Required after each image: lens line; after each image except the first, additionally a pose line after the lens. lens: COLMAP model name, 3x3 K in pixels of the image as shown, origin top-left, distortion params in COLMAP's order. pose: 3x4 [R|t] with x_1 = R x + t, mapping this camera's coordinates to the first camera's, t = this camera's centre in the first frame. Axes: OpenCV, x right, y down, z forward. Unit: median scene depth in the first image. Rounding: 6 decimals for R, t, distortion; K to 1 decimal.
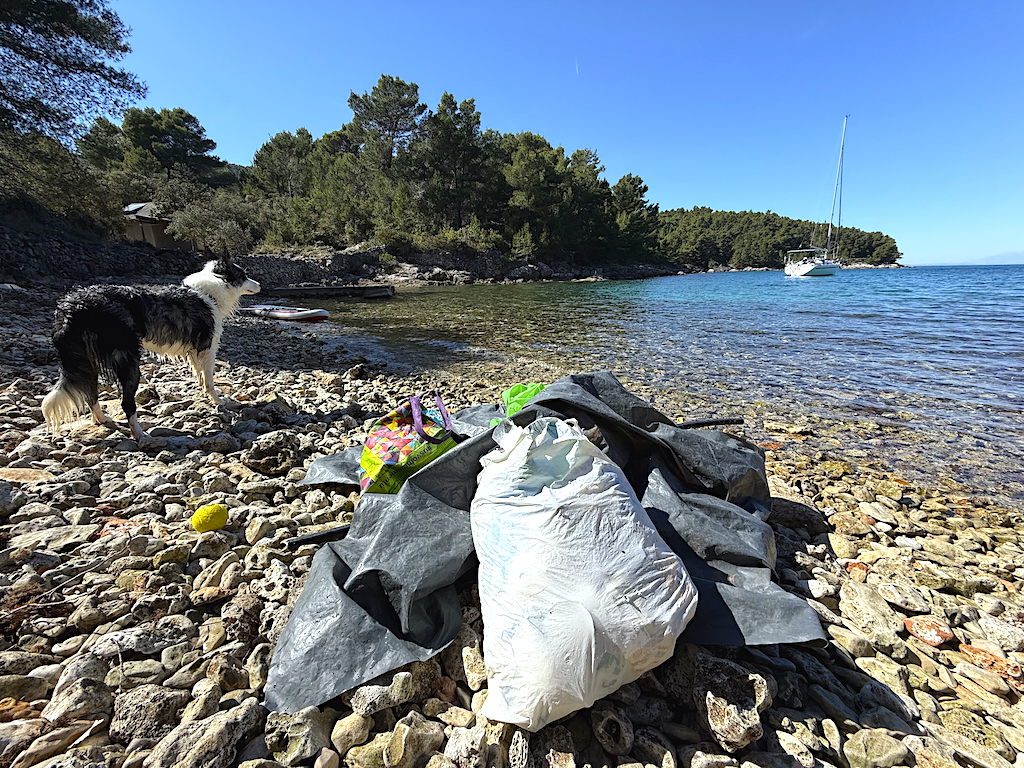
lens RADIAL K [[405.6, 0, 512.0], [0, 405.6, 384.0], [0, 0, 1]] dist [0.001055, 0.000042]
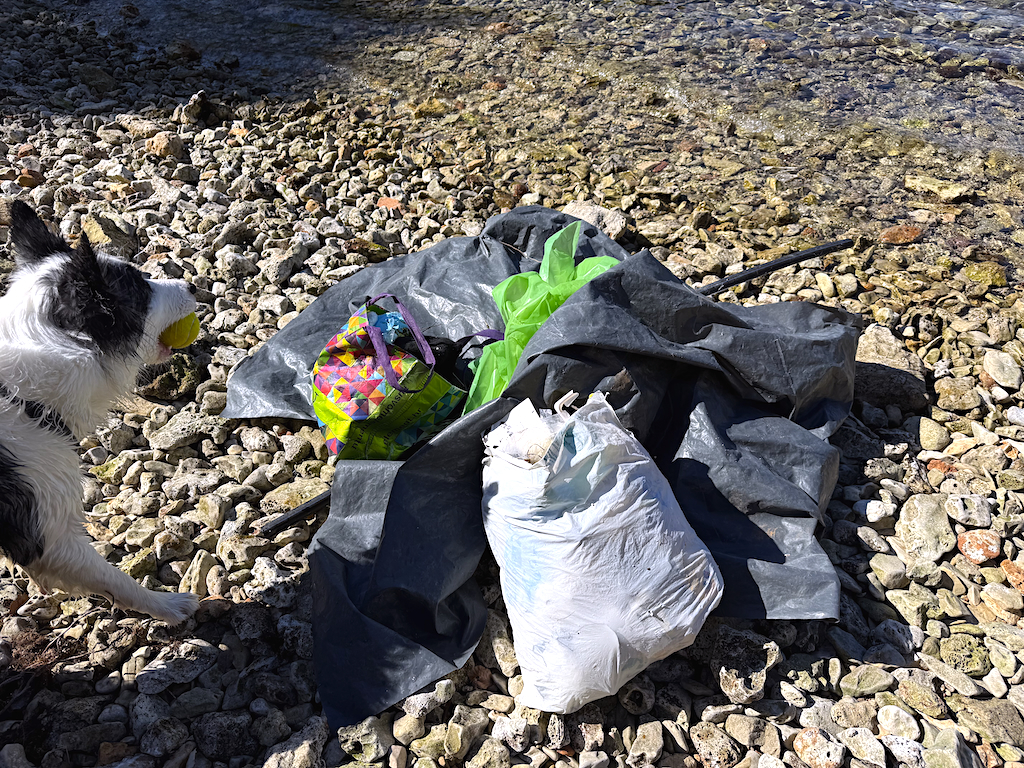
lens RADIAL K [[728.4, 0, 517.0], [0, 728.4, 383.4], [0, 0, 1]] dist [0.062564, -0.095779]
pose [[0.995330, -0.095725, 0.012466, -0.021409], [0.076624, 0.861975, 0.501126, -0.843727], [-0.058716, -0.497830, 0.865285, -0.278258]]
